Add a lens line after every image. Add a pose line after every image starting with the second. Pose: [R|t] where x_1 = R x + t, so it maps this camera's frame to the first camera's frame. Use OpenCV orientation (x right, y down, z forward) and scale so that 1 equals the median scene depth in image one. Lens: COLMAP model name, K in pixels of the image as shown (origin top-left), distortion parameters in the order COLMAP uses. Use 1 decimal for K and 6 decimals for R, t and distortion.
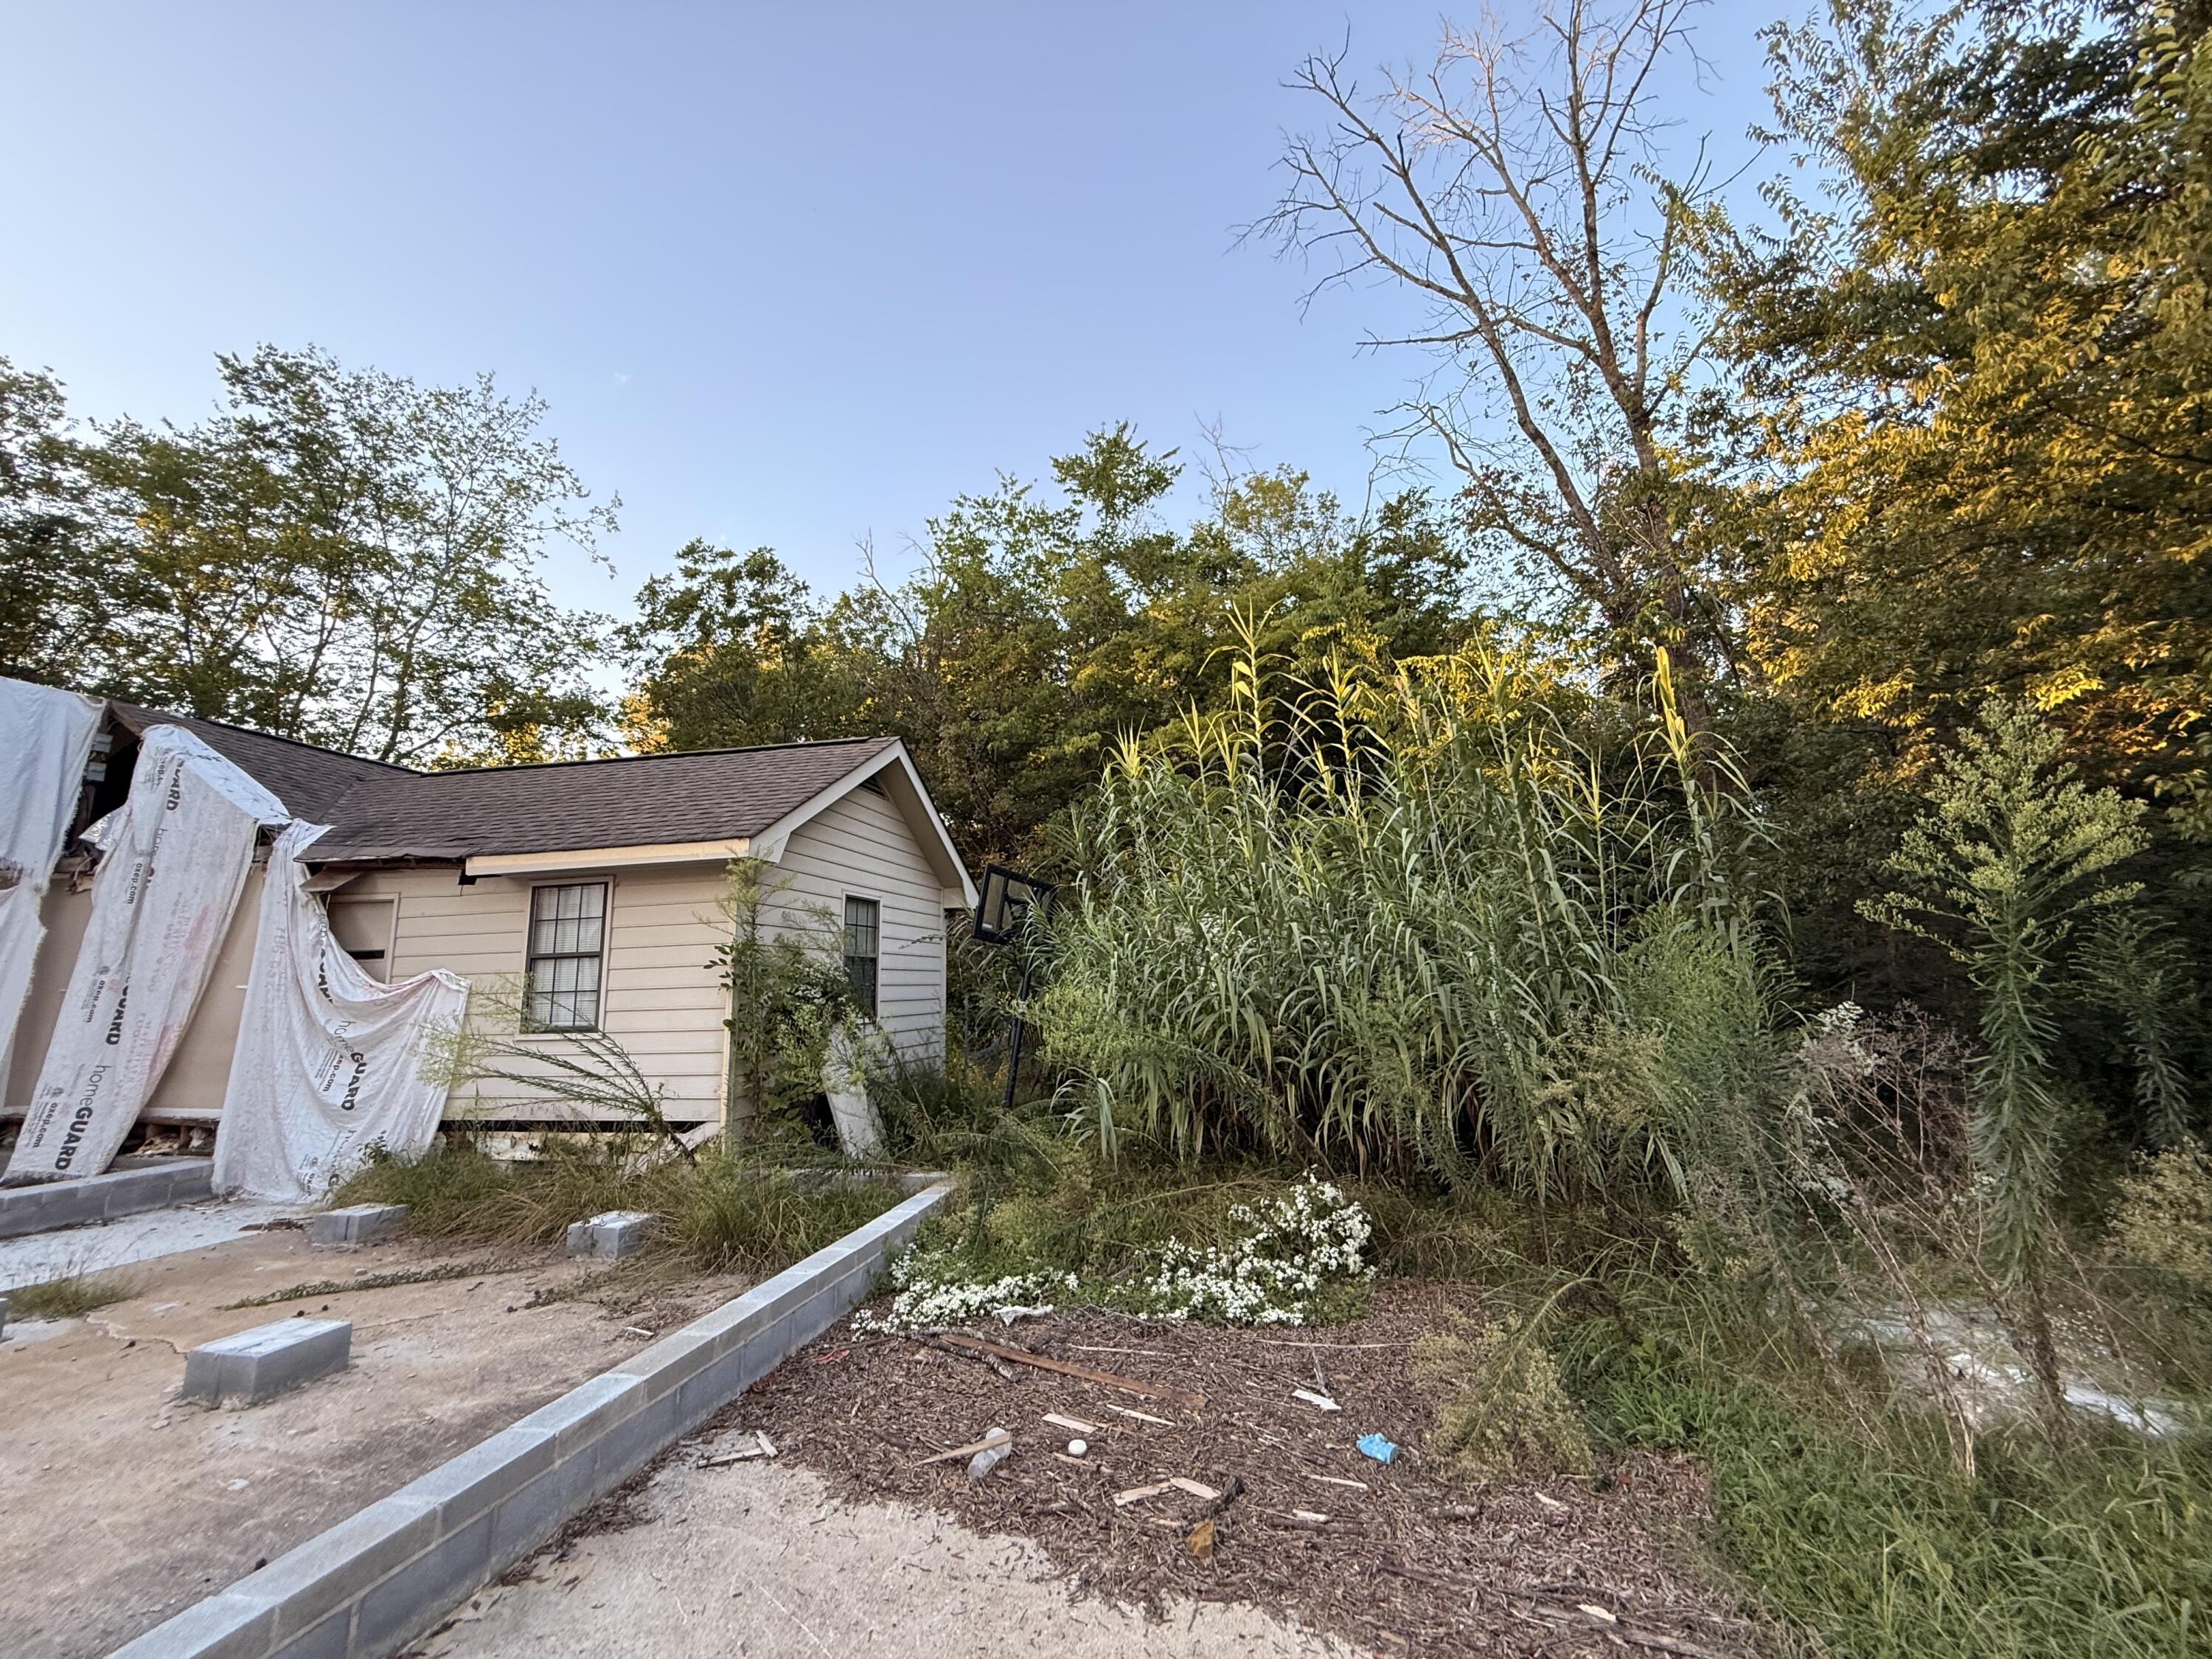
lens RADIAL K [[874.7, 0, 1106.0], [0, 874.7, 829.5], [0, 0, 1]] dist [-0.005063, 0.000782]
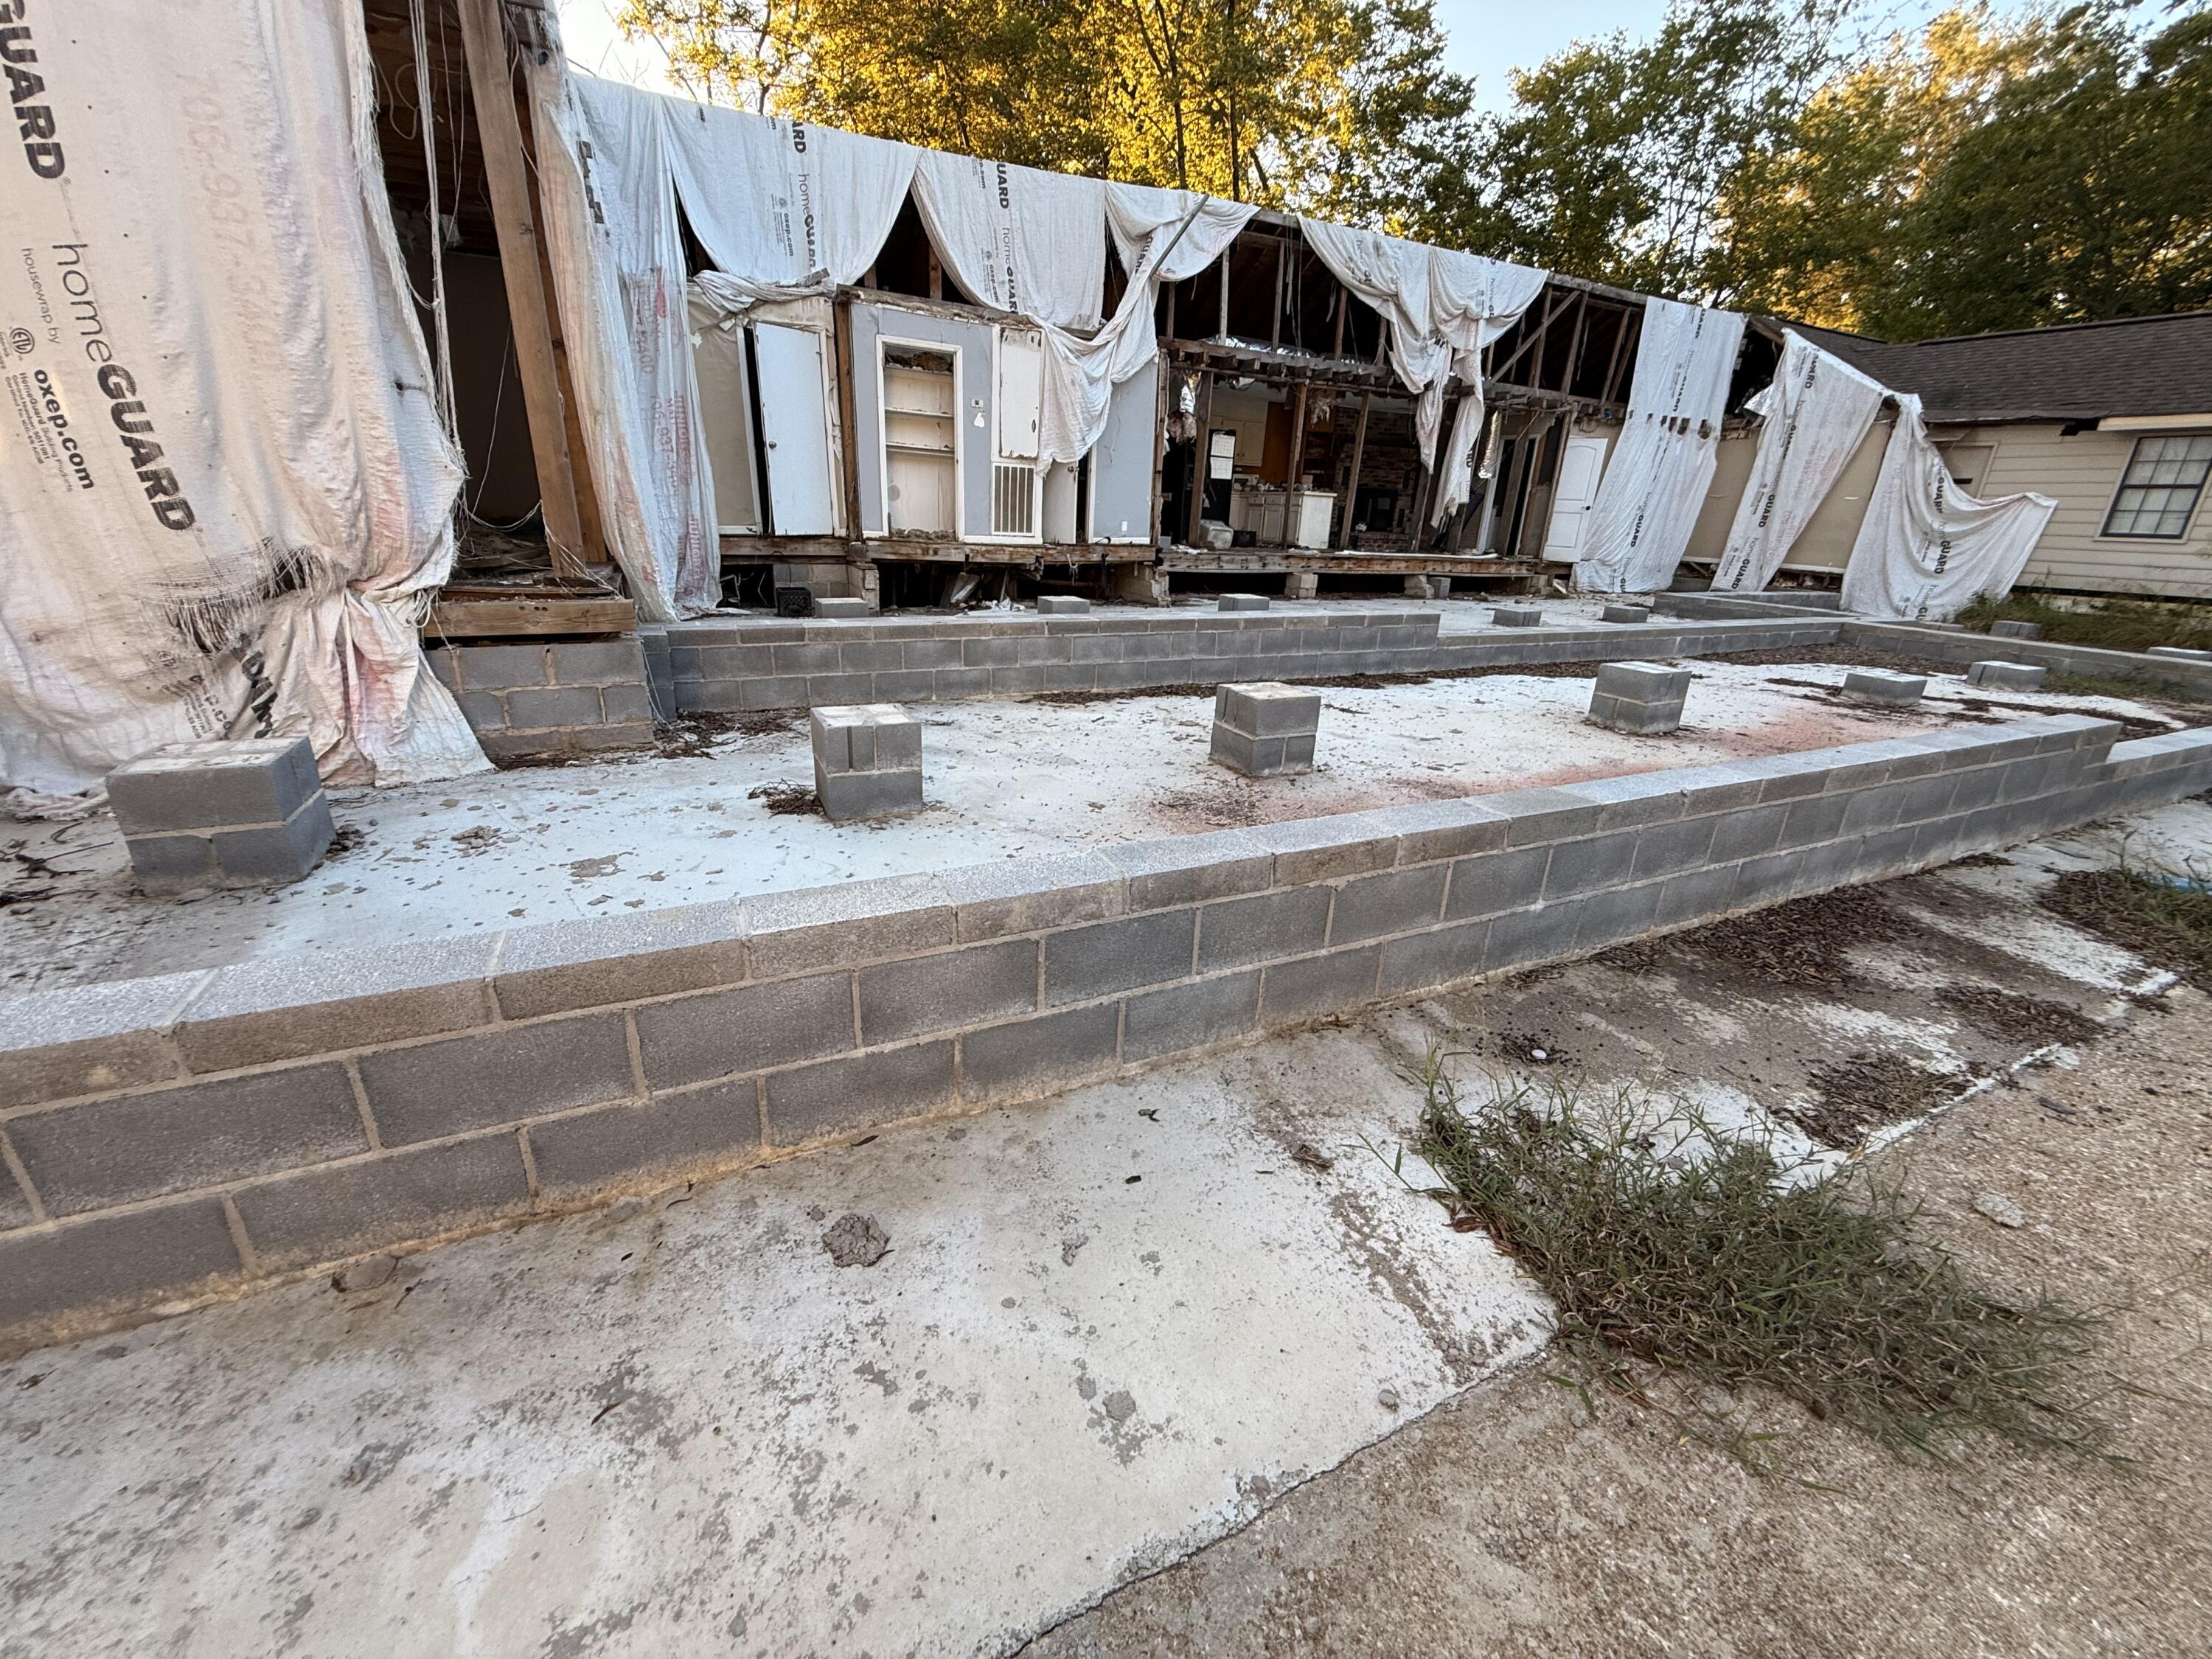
lens RADIAL K [[874.7, 0, 1106.0], [0, 874.7, 829.5], [0, 0, 1]] dist [-0.005063, 0.000782]
pose [[0.599746, 0.319891, -0.733467, -0.407776], [0.093623, 0.882268, 0.461343, -0.197775], [0.794694, -0.345359, 0.499188, -1.416512]]
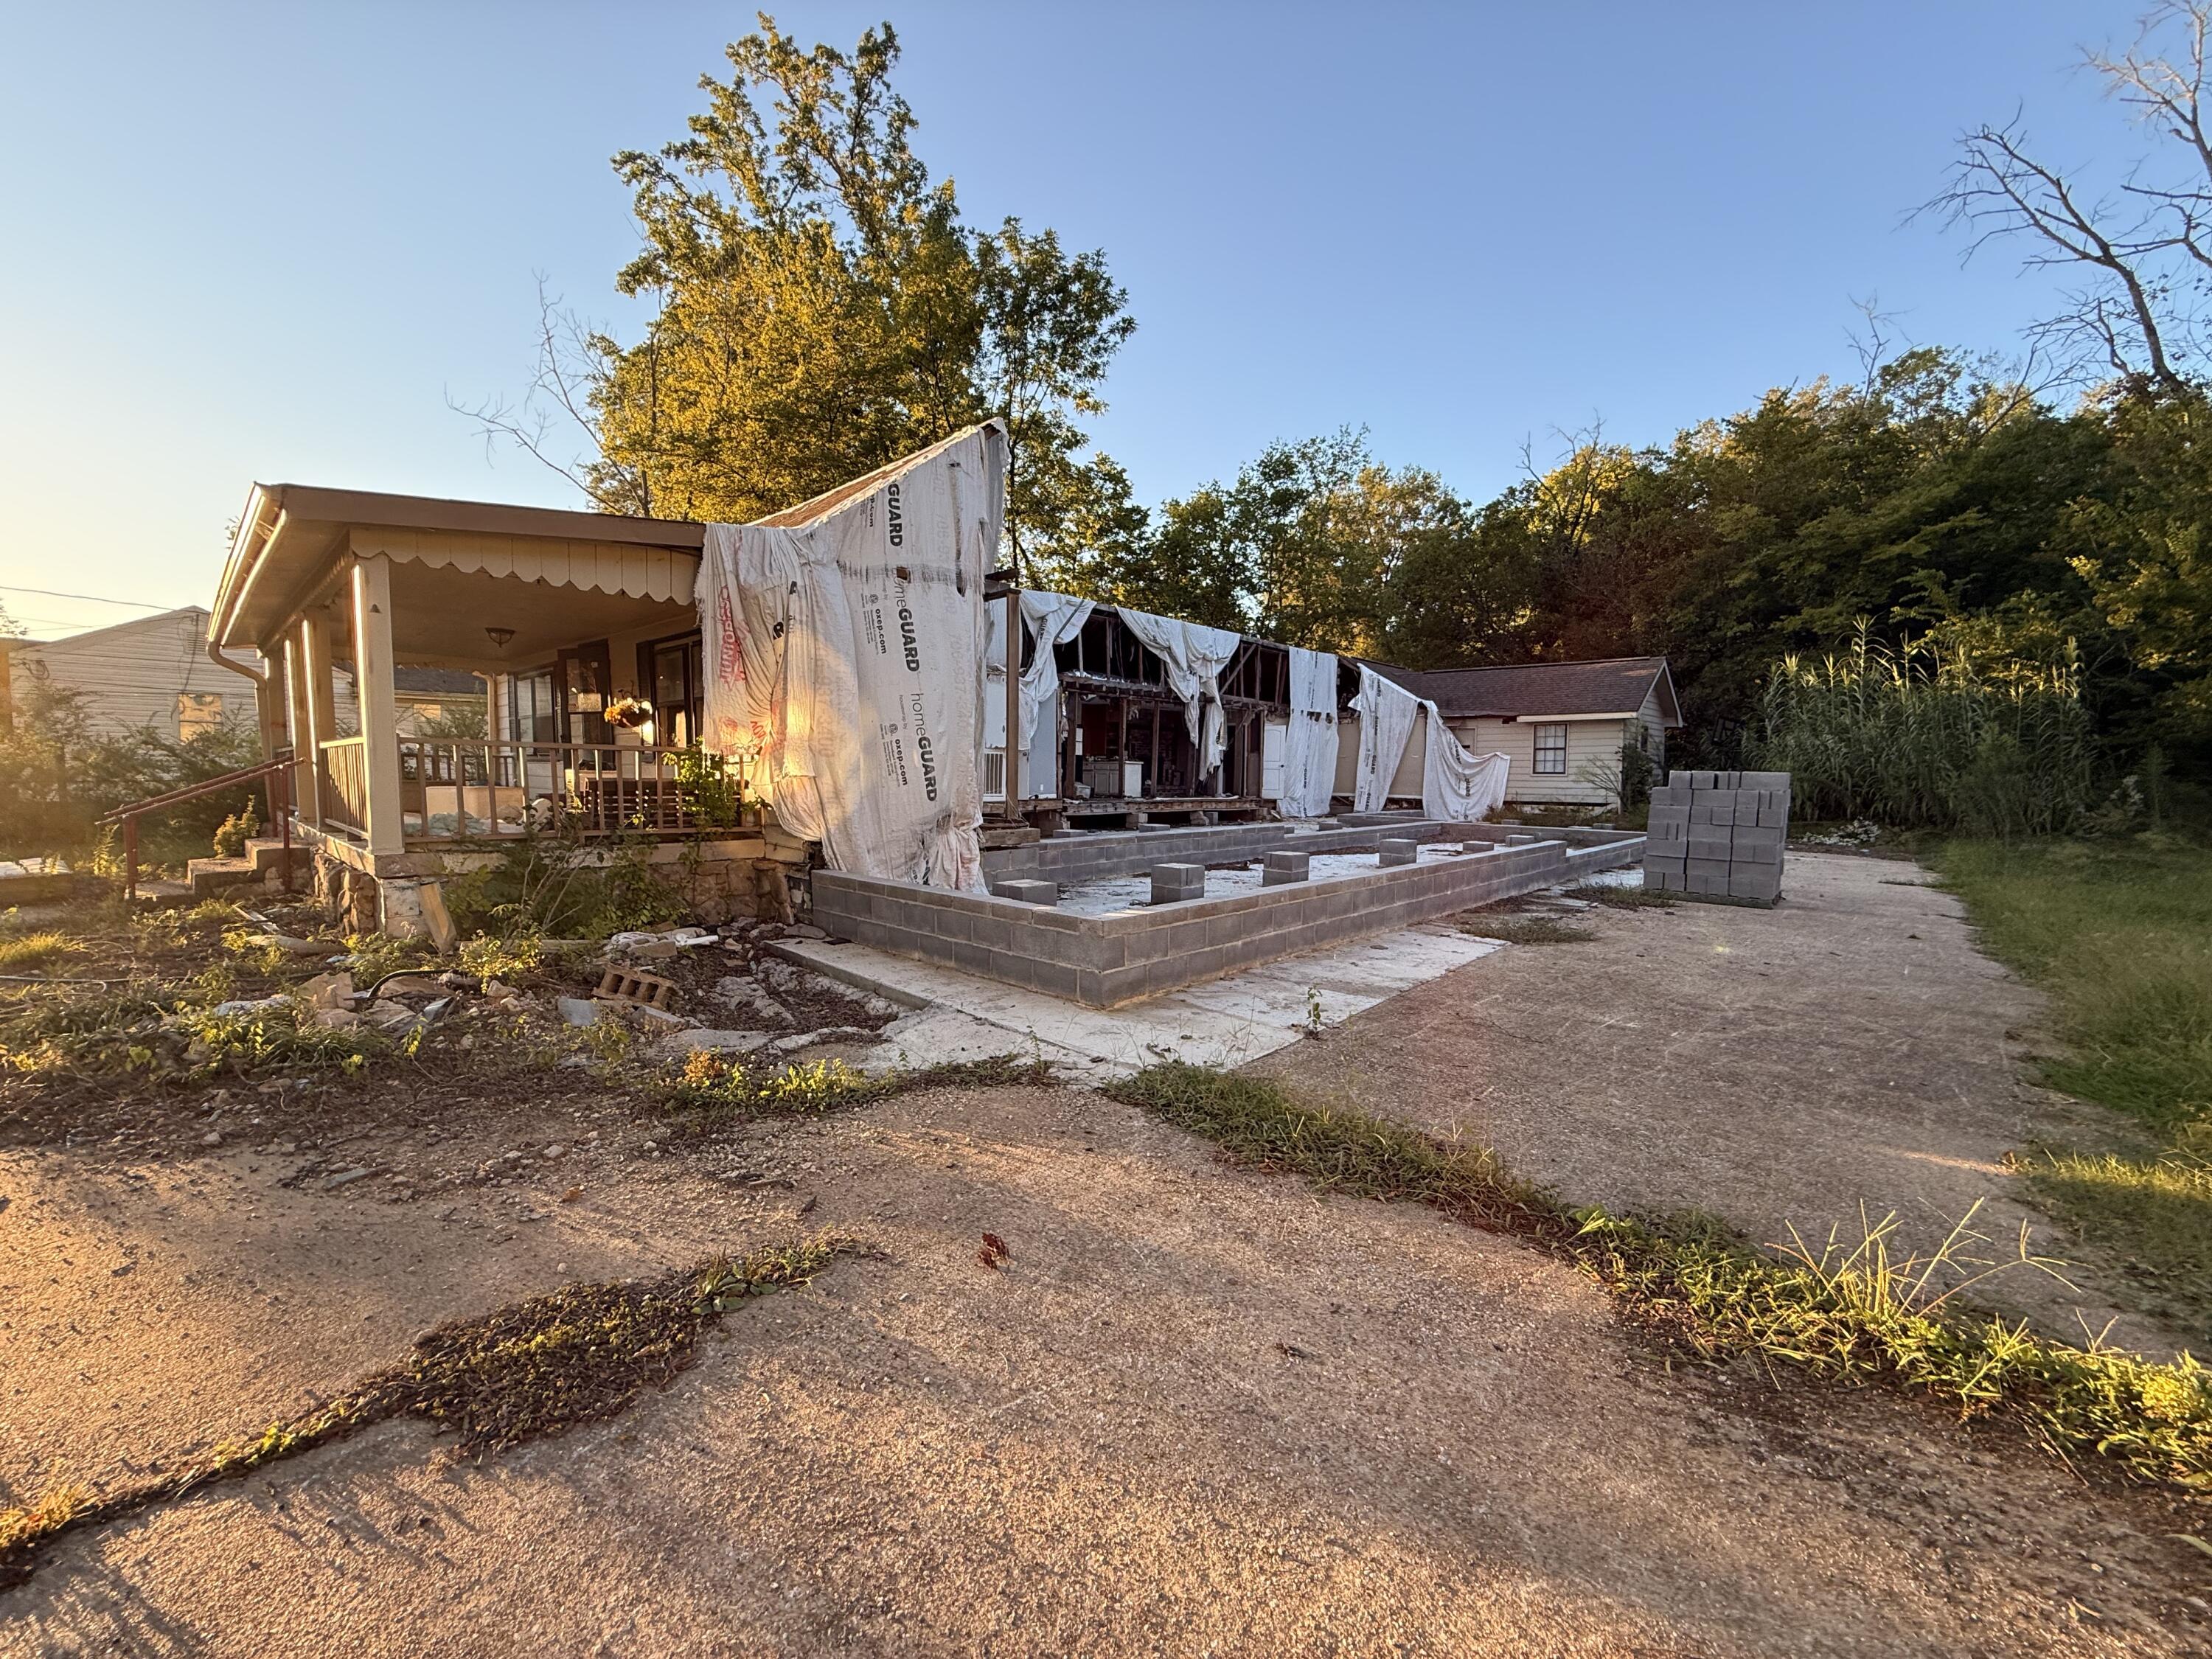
lens RADIAL K [[874.7, 0, 1106.0], [0, 874.7, 829.5], [0, 0, 1]] dist [-0.005063, 0.000782]
pose [[0.854443, 0.064467, -0.515530, -0.352103], [0.064656, 0.971364, 0.228632, -0.355863], [0.515507, -0.228685, 0.825806, -2.239452]]
